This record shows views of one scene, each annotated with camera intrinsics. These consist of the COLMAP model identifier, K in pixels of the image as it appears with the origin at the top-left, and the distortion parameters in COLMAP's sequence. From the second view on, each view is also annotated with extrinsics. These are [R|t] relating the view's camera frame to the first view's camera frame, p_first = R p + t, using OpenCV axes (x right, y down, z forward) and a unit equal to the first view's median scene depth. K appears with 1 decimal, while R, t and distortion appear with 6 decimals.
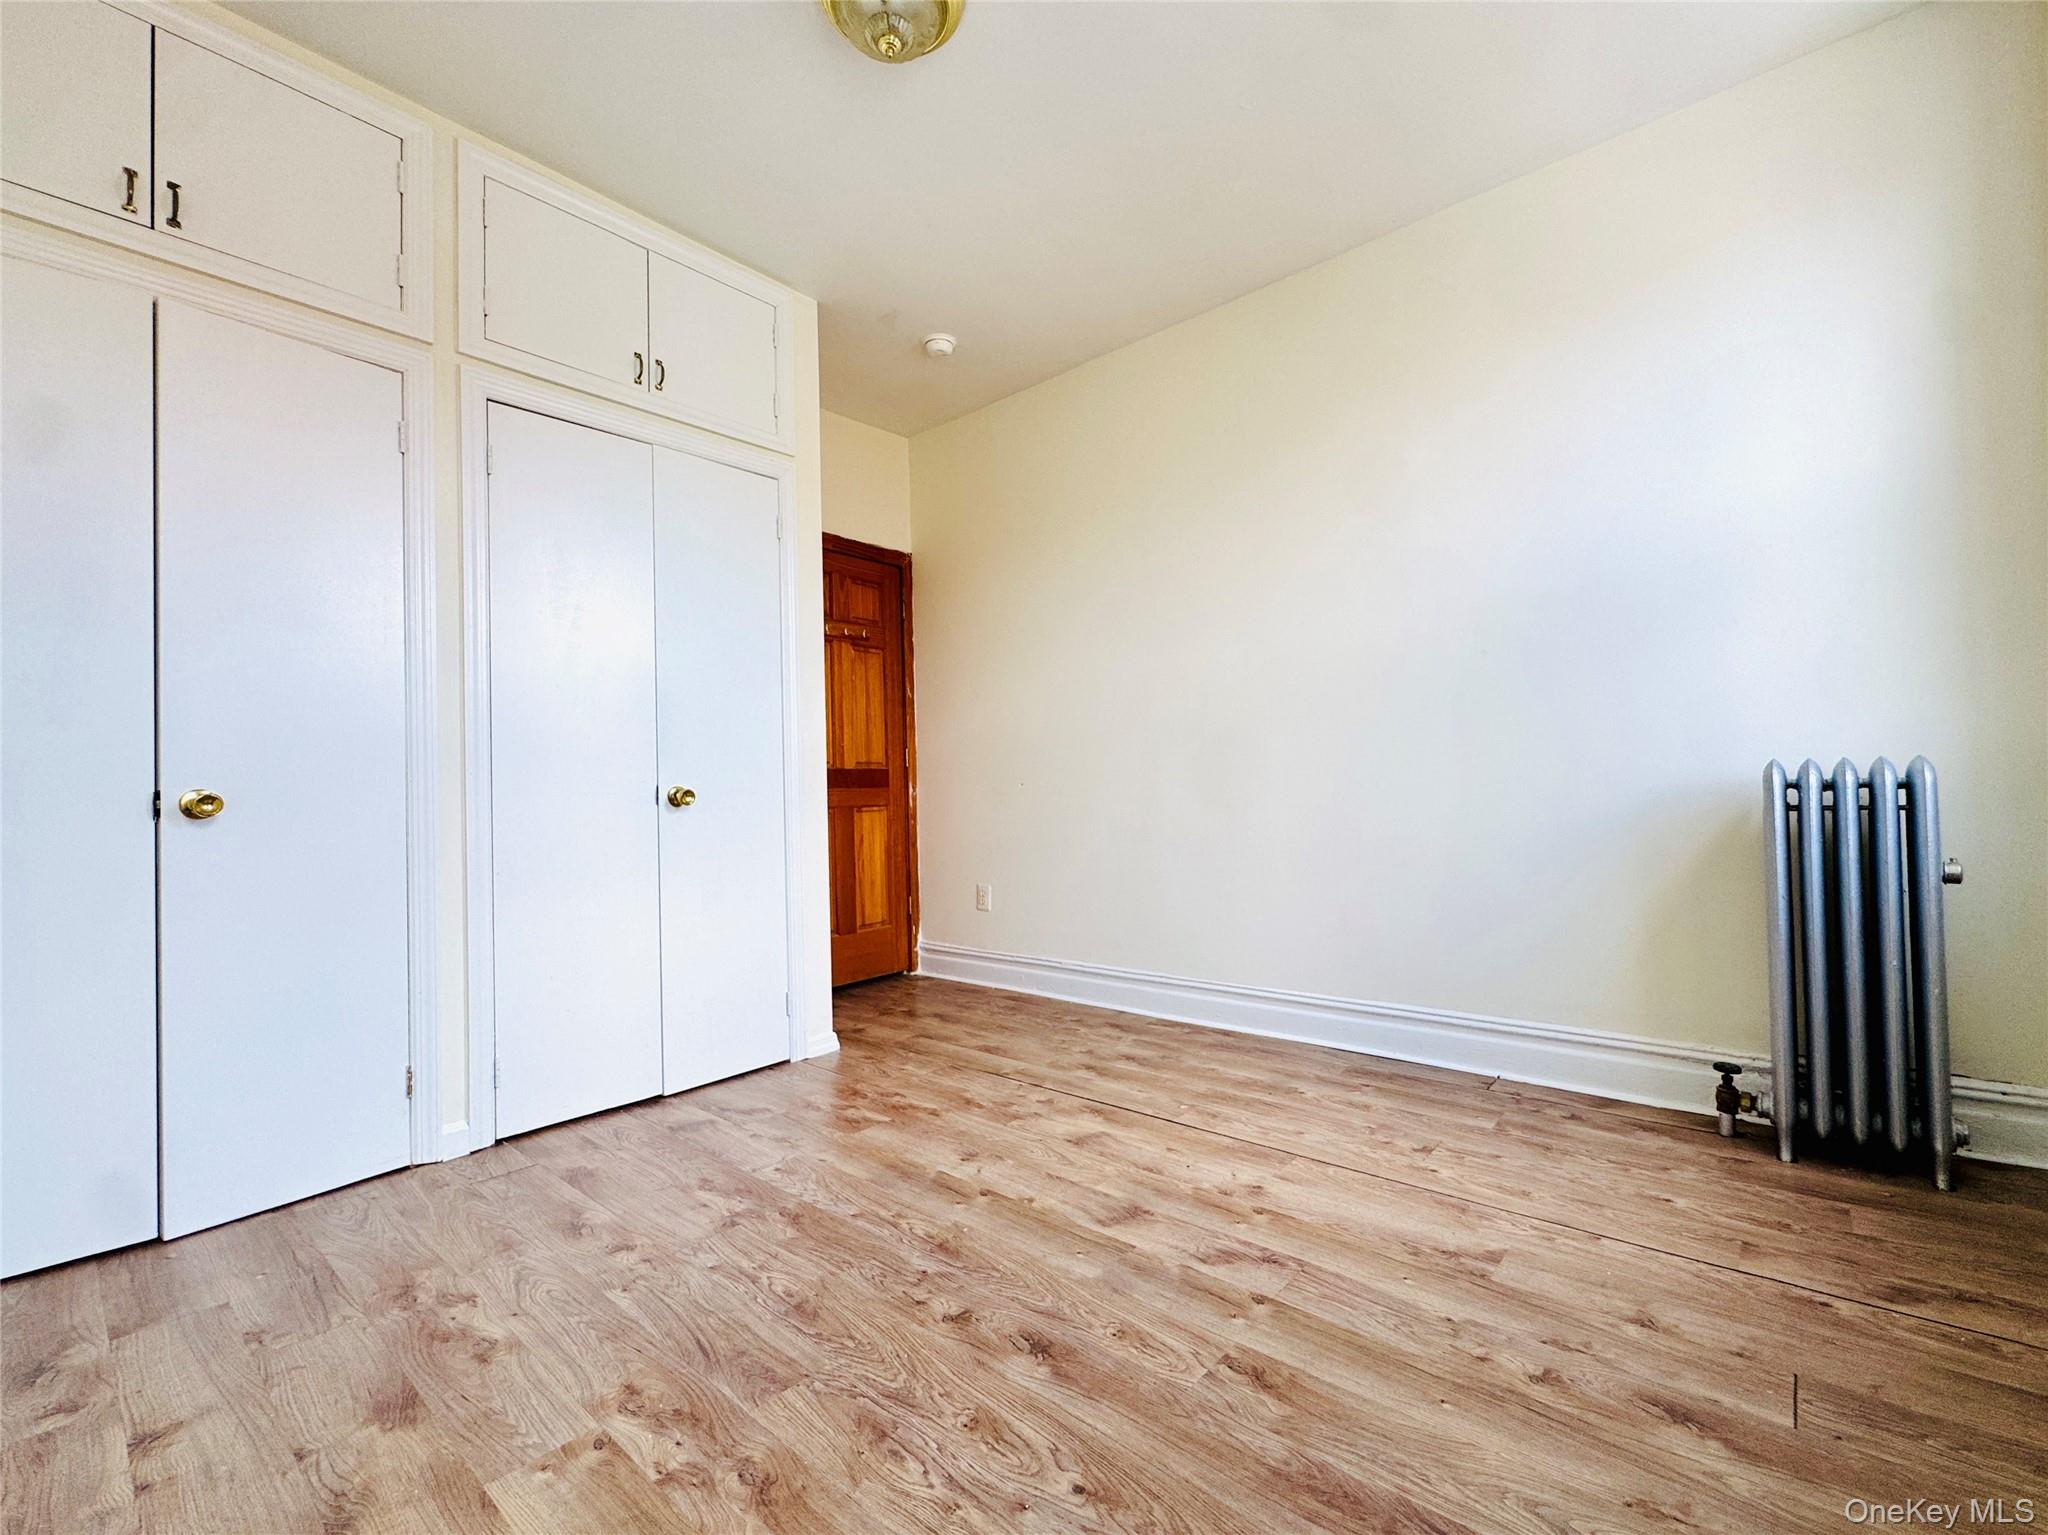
lens RADIAL K [[882.3, 0, 1023.2], [0, 882.3, 772.4], [0, 0, 1]] dist [-0.000461, -0.000009]
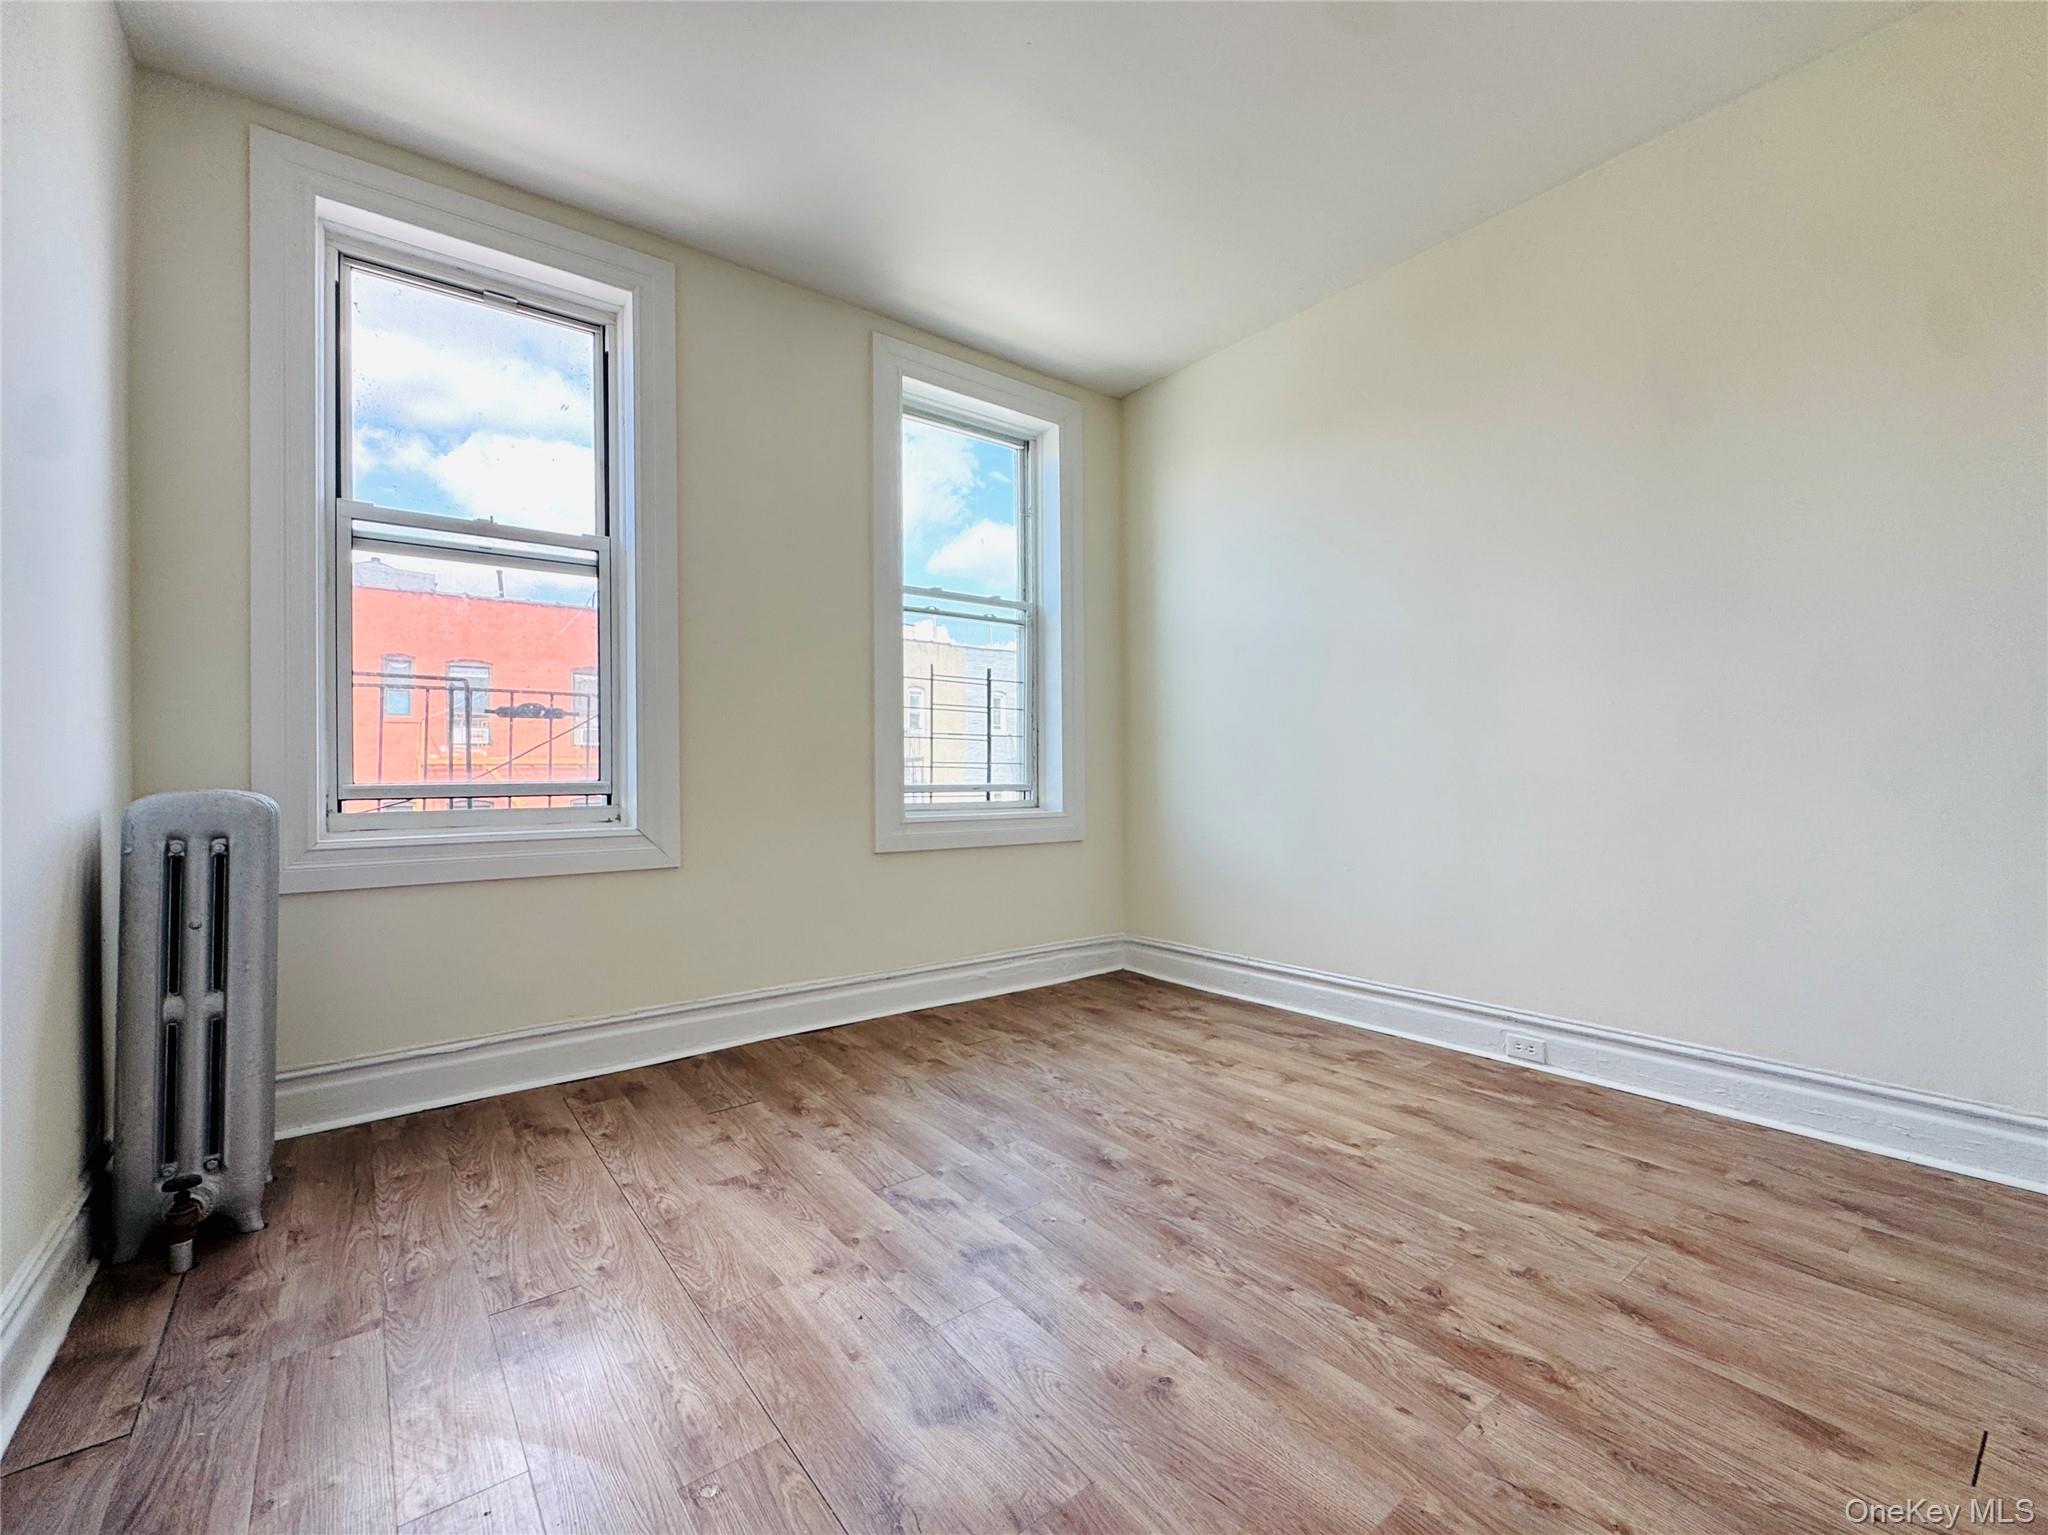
lens RADIAL K [[869.3, 0, 1024.4], [0, 869.3, 764.1], [0, 0, 1]] dist [0.000006, -0.000106]
pose [[-0.981235, 0.033523, 0.189877, -0.129647], [0.028613, 0.999183, -0.028540, 0.006613], [-0.190679, -0.022572, -0.981393, 2.141988]]
